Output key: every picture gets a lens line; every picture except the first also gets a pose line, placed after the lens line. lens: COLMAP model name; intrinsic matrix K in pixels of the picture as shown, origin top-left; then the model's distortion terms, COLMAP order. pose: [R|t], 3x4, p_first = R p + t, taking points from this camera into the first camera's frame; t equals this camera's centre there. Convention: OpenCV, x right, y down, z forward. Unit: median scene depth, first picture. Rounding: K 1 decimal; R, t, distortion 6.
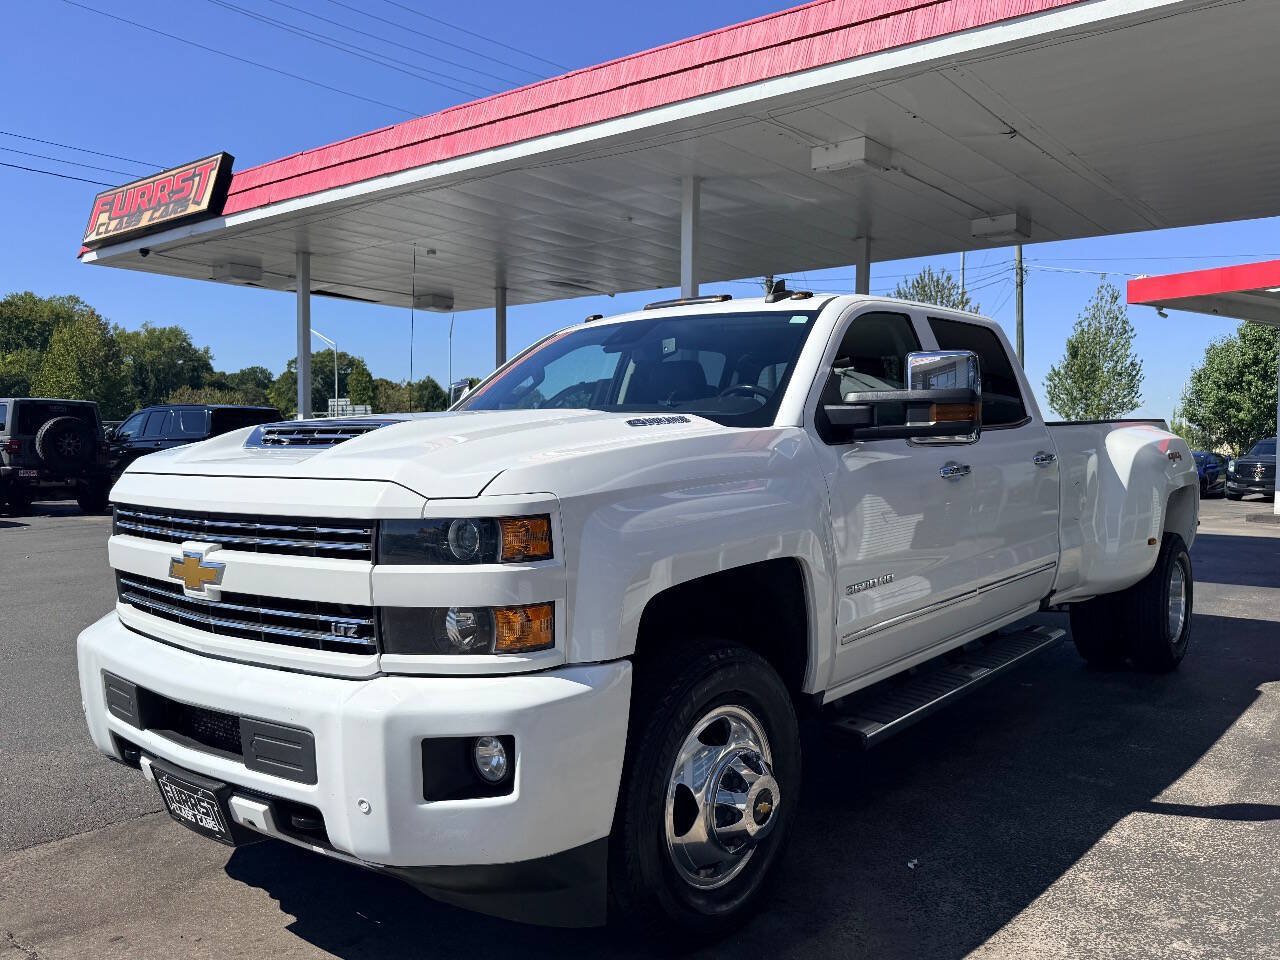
lens RADIAL K [[995.6, 0, 642.6], [0, 995.6, 480.0], [0, 0, 1]] dist [0.076526, -0.123363]
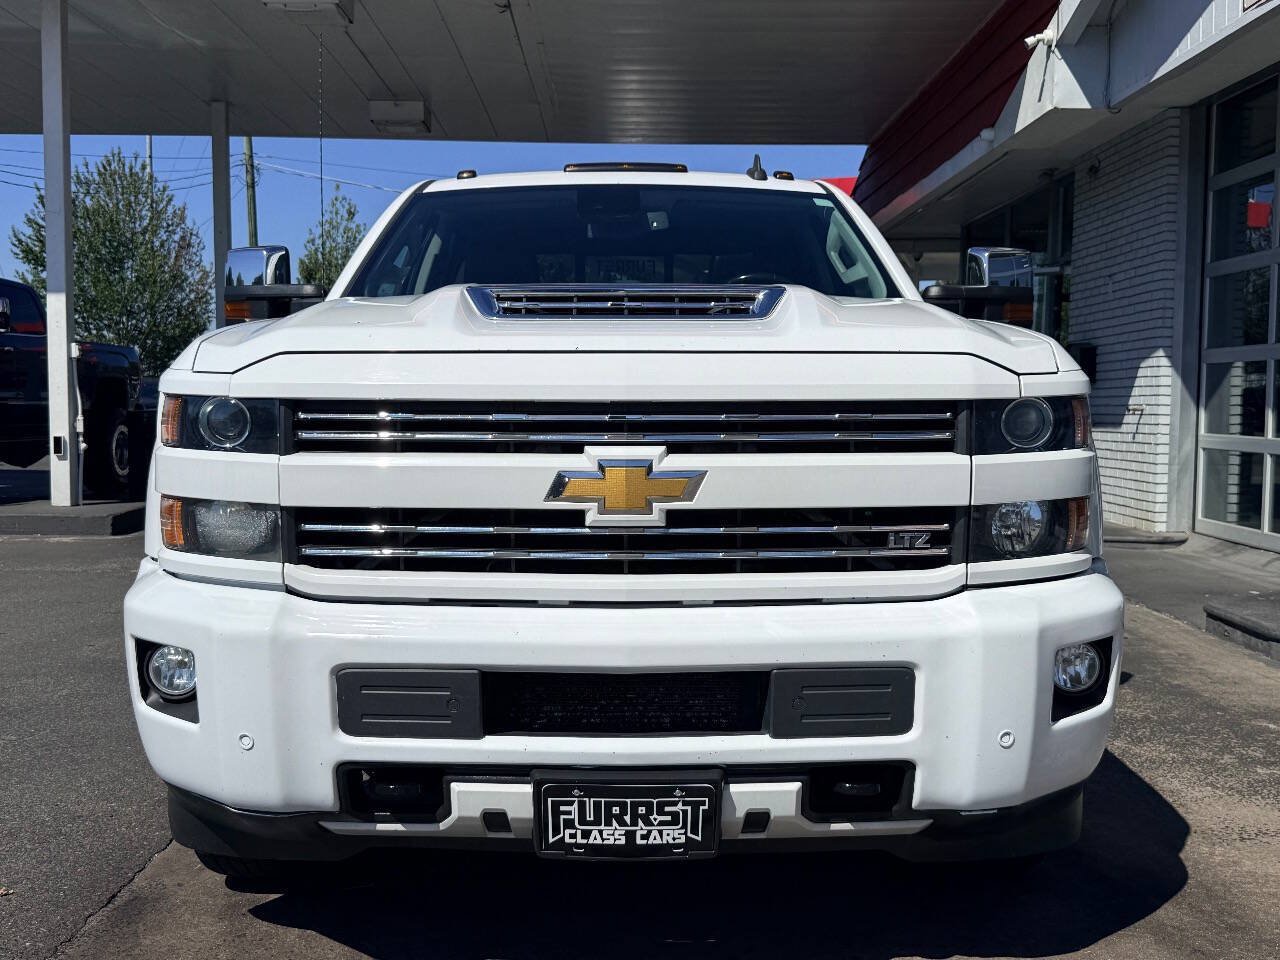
lens RADIAL K [[1254.0, 0, 633.8], [0, 1254.0, 475.4], [0, 0, 1]] dist [0.146184, -0.292005]
pose [[0.778634, -0.038997, 0.626265, -0.740595], [0.017689, 0.999034, 0.040217, 0.035586], [-0.627229, -0.020236, 0.778572, 0.236535]]
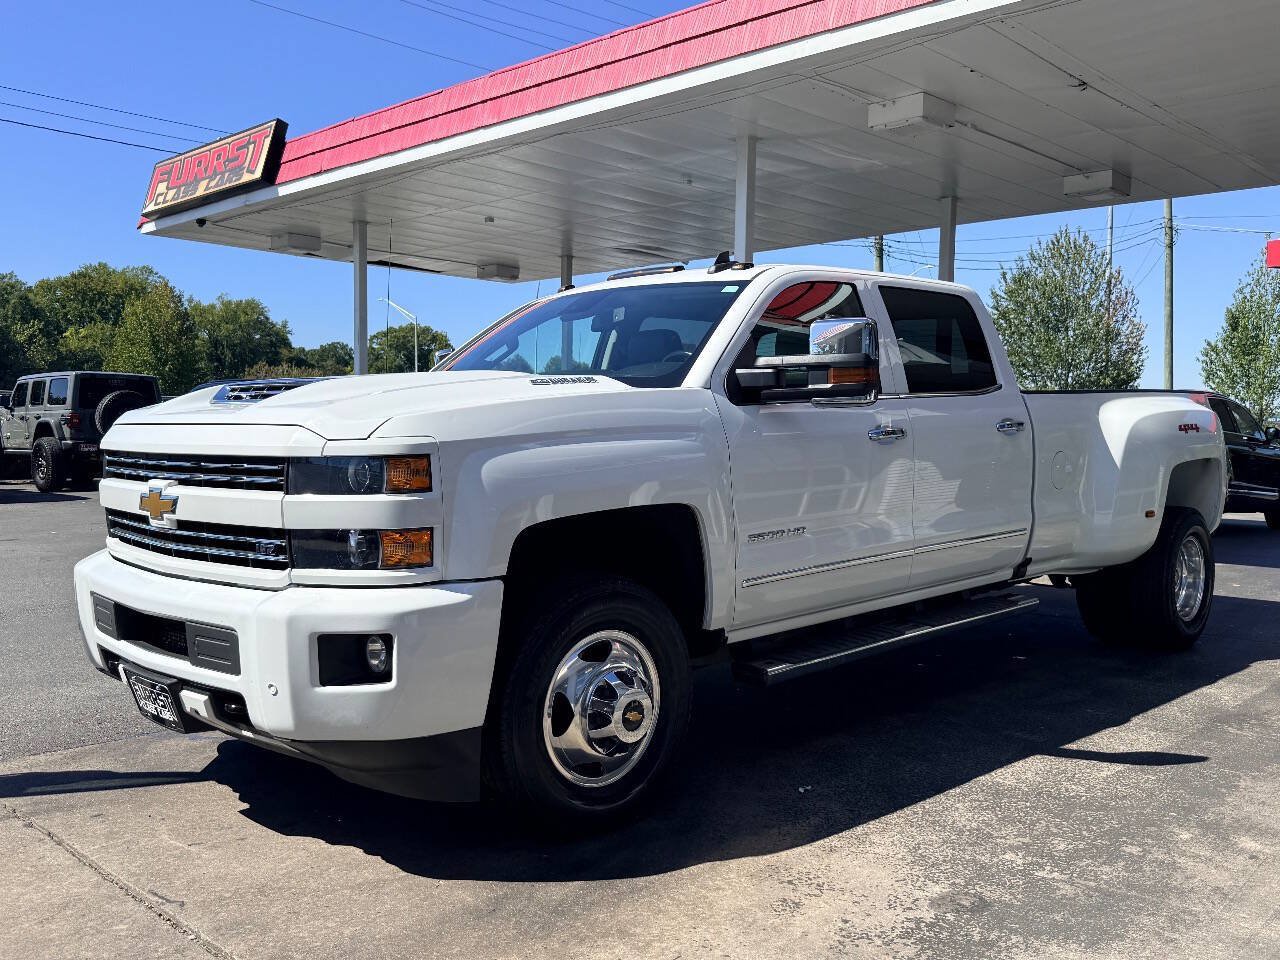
lens RADIAL K [[1088.4, 0, 640.0], [0, 1088.4, 480.0], [0, 0, 1]] dist [0.123879, -0.237048]
pose [[0.995559, 0.010900, -0.093502, 0.183872], [-0.009648, 0.999858, 0.013836, 0.029359], [0.093639, -0.012873, 0.995523, -0.183846]]
